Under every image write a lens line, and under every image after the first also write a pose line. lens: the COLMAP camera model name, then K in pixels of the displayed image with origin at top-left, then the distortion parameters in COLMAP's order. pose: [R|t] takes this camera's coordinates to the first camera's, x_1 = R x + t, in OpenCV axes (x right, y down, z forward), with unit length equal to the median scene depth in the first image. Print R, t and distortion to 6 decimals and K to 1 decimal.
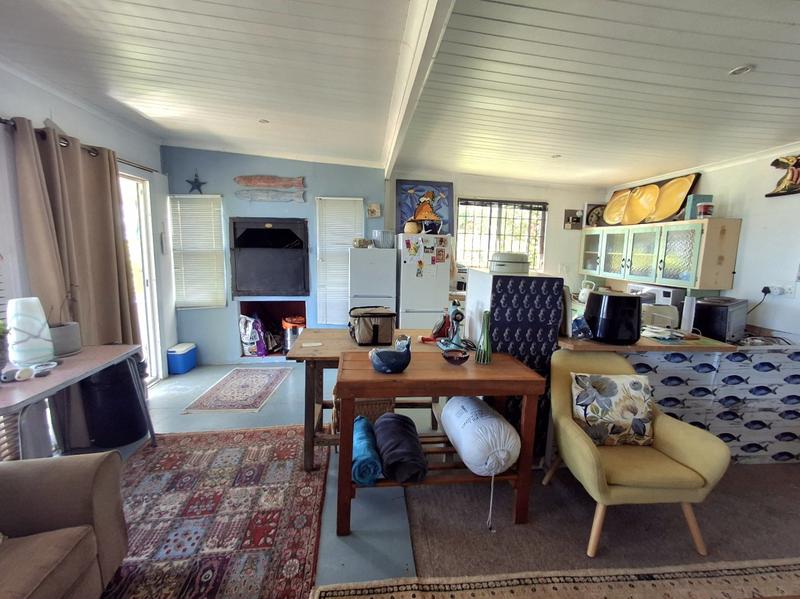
lens RADIAL K [[363.3, 0, 402.7], [0, 363.3, 296.7], [0, 0, 1]] dist [0.001080, 0.000592]
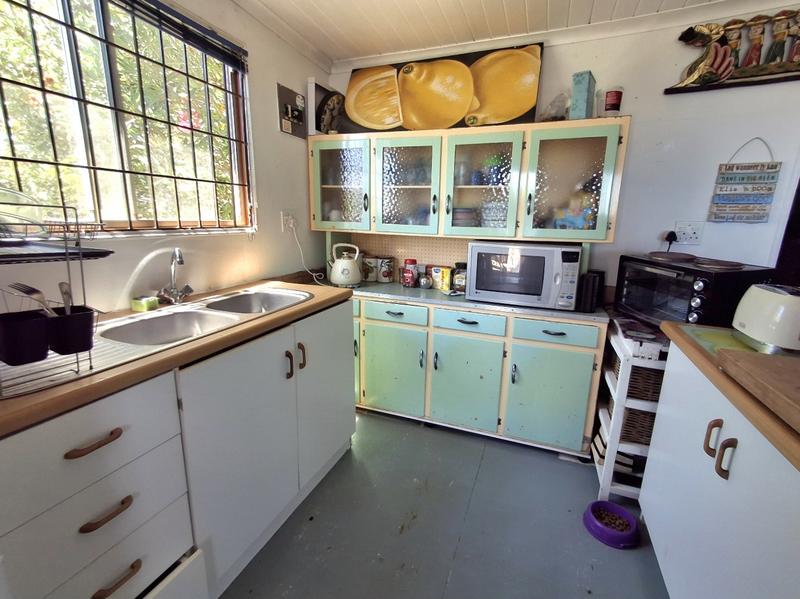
lens RADIAL K [[370.3, 0, 404.9], [0, 370.3, 291.8], [0, 0, 1]] dist [-0.003165, 0.017450]
pose [[0.451558, -0.201783, 0.869125, 0.136309], [0.110054, 0.979250, 0.170171, -0.093370], [-0.885428, 0.018808, 0.464395, 1.140091]]
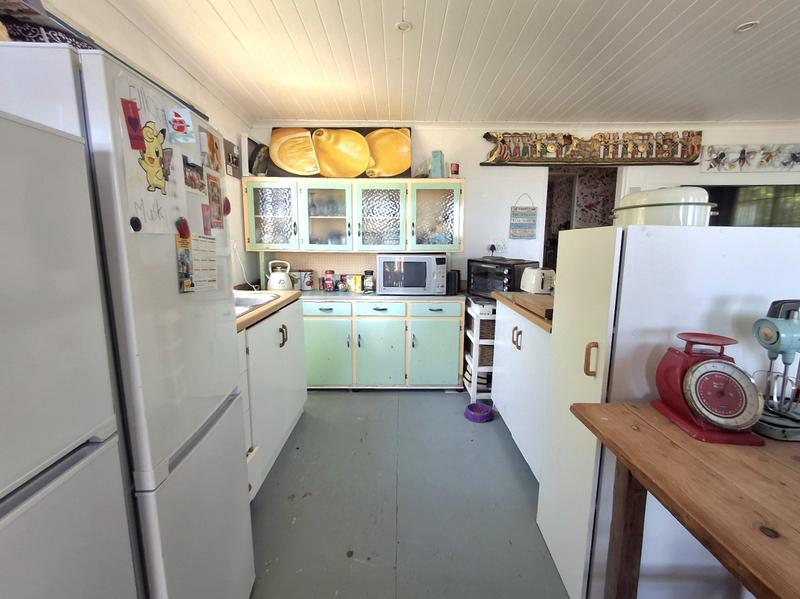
lens RADIAL K [[382.7, 0, 402.3], [0, 382.7, 292.9], [0, 0, 1]] dist [-0.001333, 0.009072]
pose [[0.094117, -0.163922, 0.981973, -0.256732], [0.130334, 0.979891, 0.151083, -0.100927], [-0.986993, 0.113765, 0.113589, 1.180097]]
